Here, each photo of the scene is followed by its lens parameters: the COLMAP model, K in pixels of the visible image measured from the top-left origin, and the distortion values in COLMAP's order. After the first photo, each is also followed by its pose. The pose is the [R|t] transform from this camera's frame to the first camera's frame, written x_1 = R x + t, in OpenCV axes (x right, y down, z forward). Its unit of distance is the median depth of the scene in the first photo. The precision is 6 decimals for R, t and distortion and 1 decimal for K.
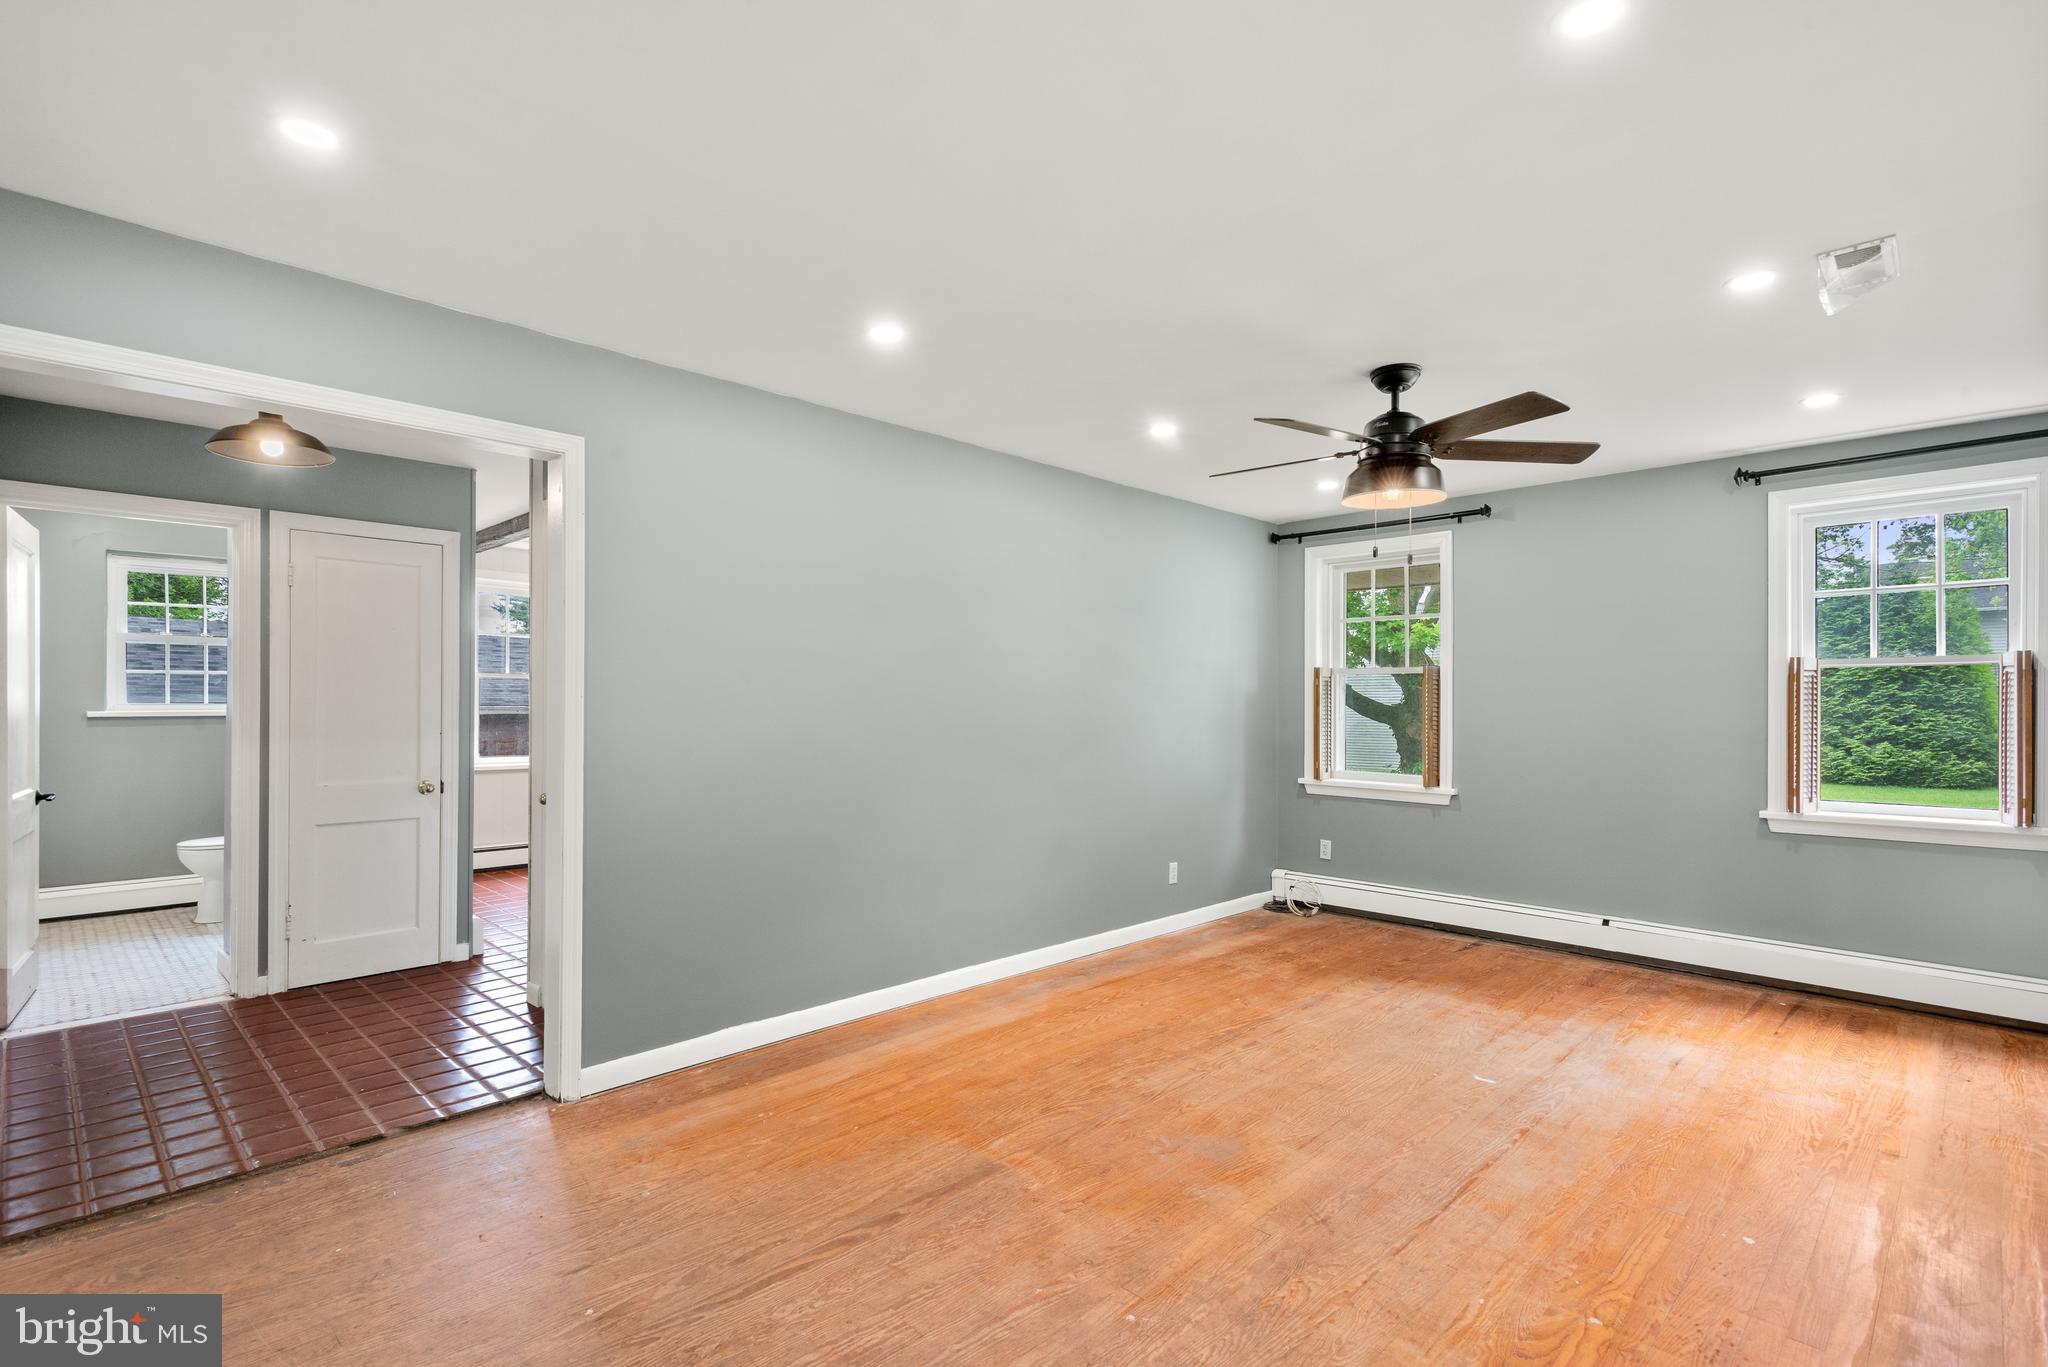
lens RADIAL K [[958.8, 0, 1030.5], [0, 958.8, 709.0], [0, 0, 1]] dist [0.017809, -0.007498]
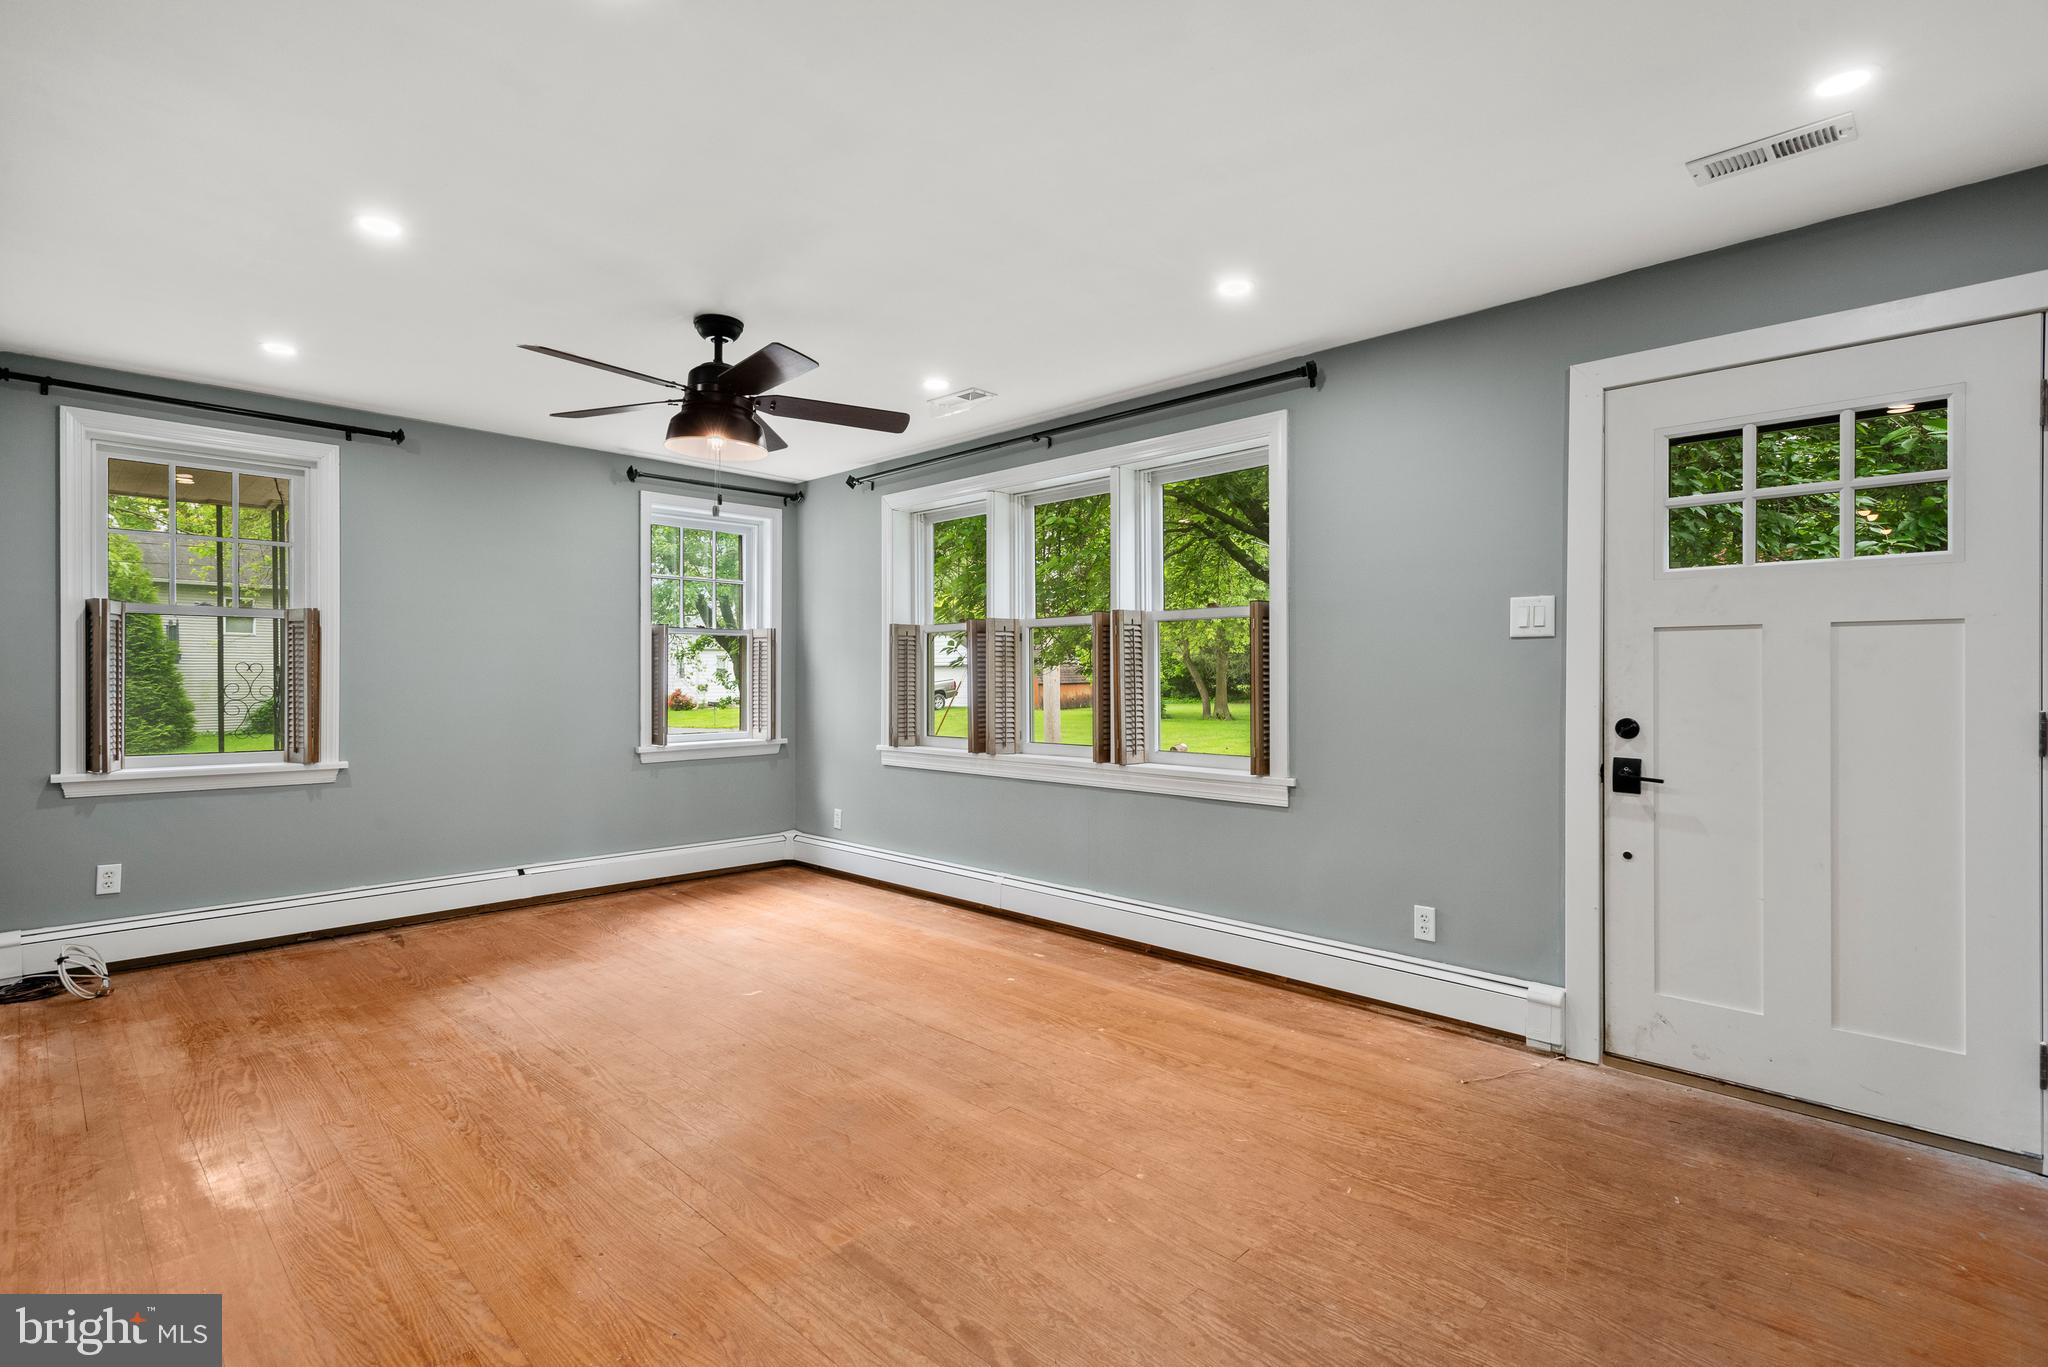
lens RADIAL K [[959.0, 0, 1013.3], [0, 959.0, 675.1], [0, 0, 1]] dist [0.018529, -0.000340]
pose [[0.005257, -0.002230, 0.999984, -0.620255], [0.004236, 0.999989, 0.002208, 0.015563], [-0.999977, 0.004225, 0.005266, 0.673151]]
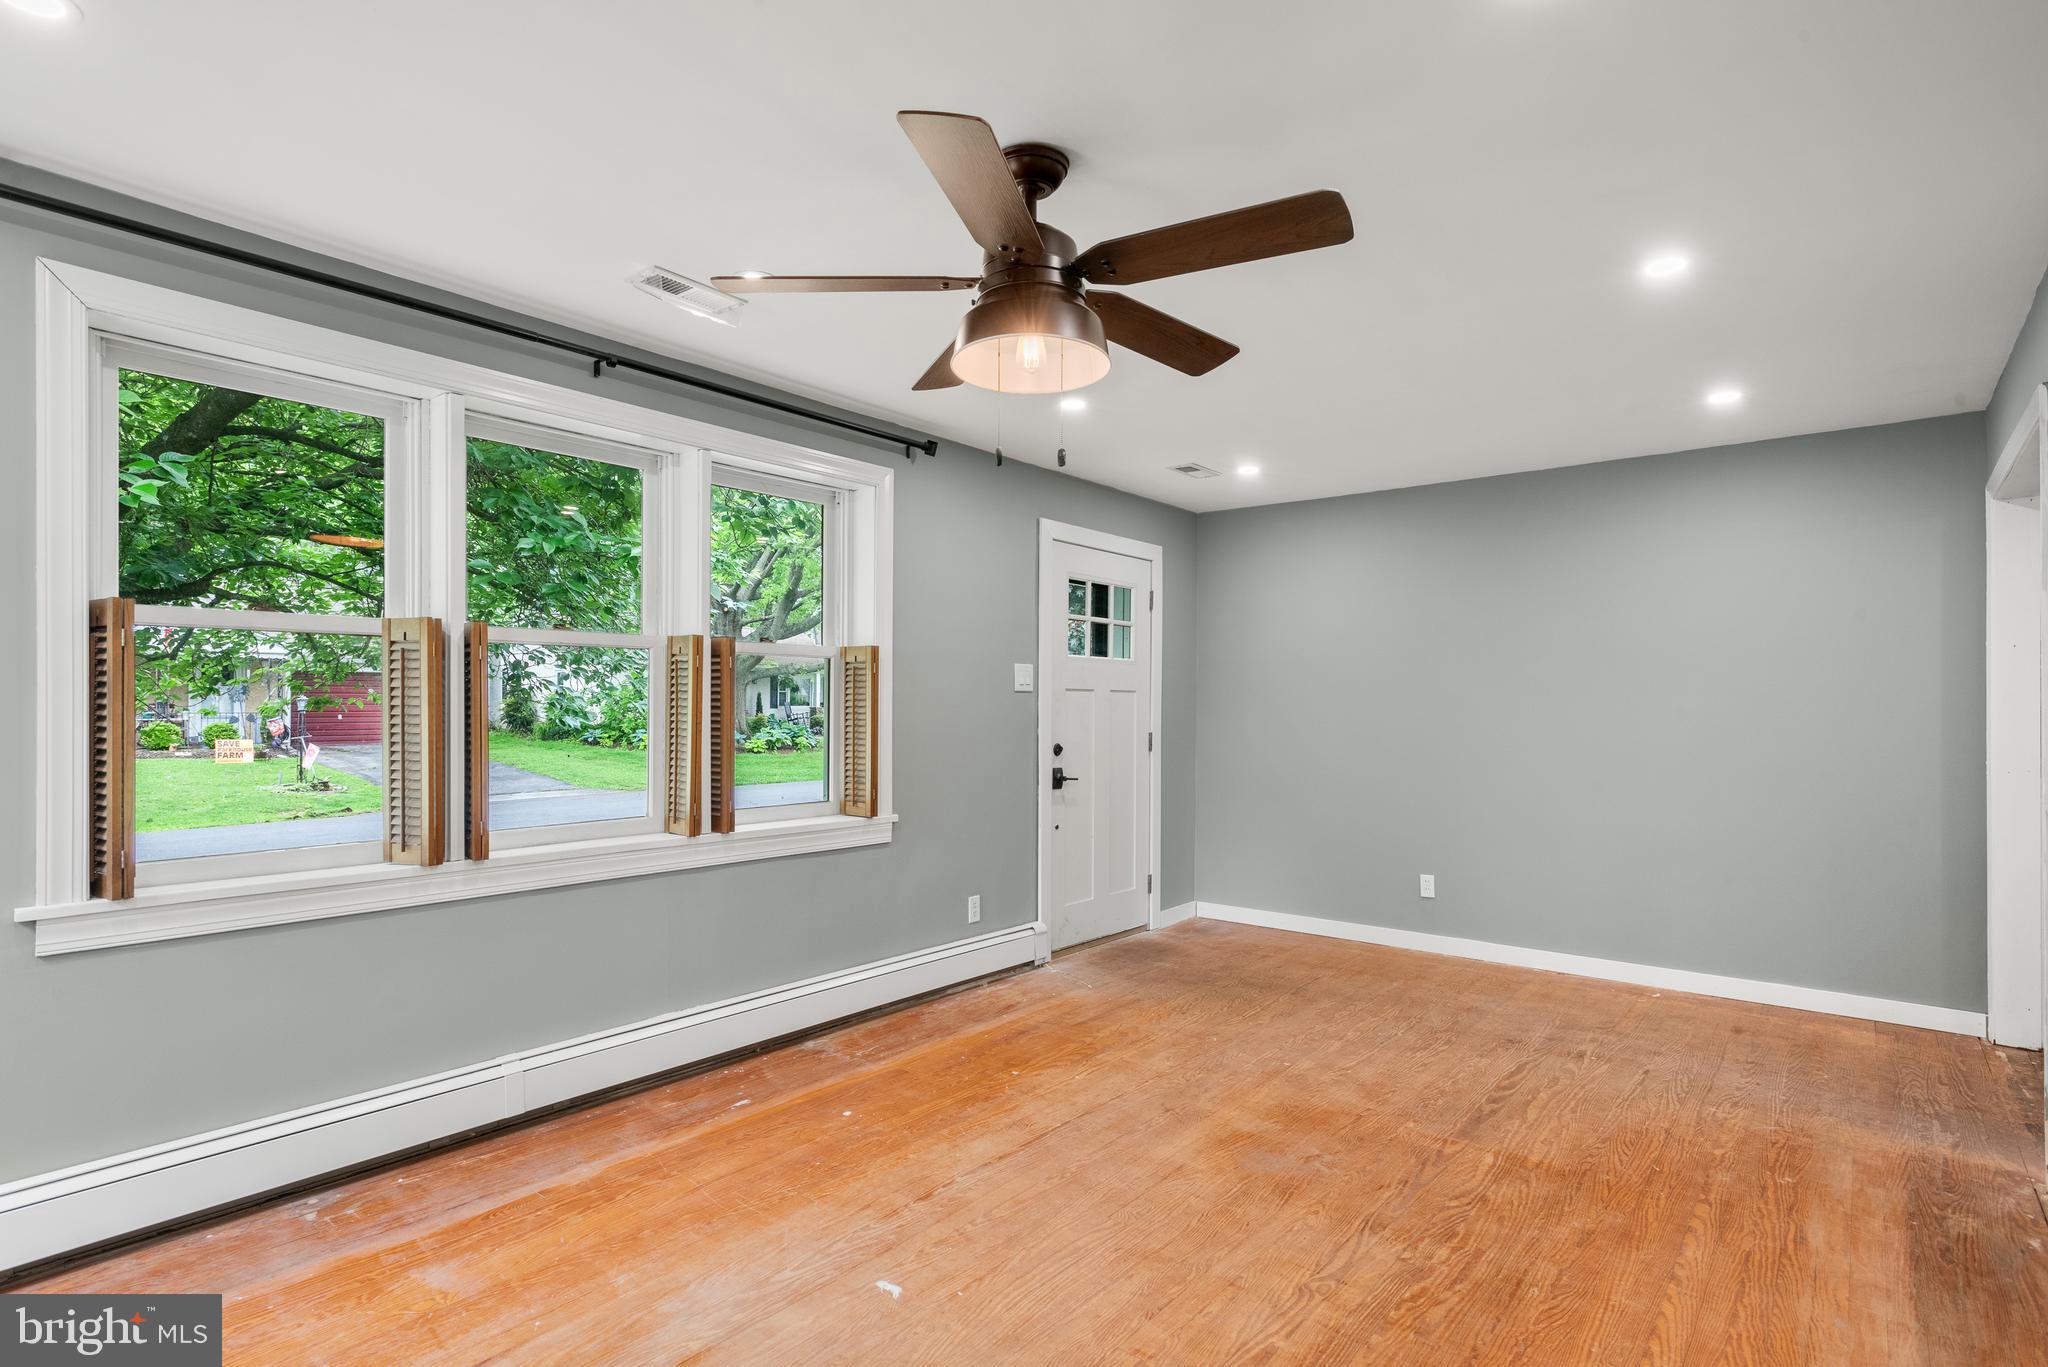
lens RADIAL K [[1044.0, 0, 1018.4], [0, 1044.0, 698.4], [0, 0, 1]] dist [0.012790, -0.000030]
pose [[-0.996189, -0.010176, -0.086631, 0.437598], [-0.010032, 0.999947, -0.002095, -0.003860], [0.086648, -0.001218, -0.996238, 1.650260]]
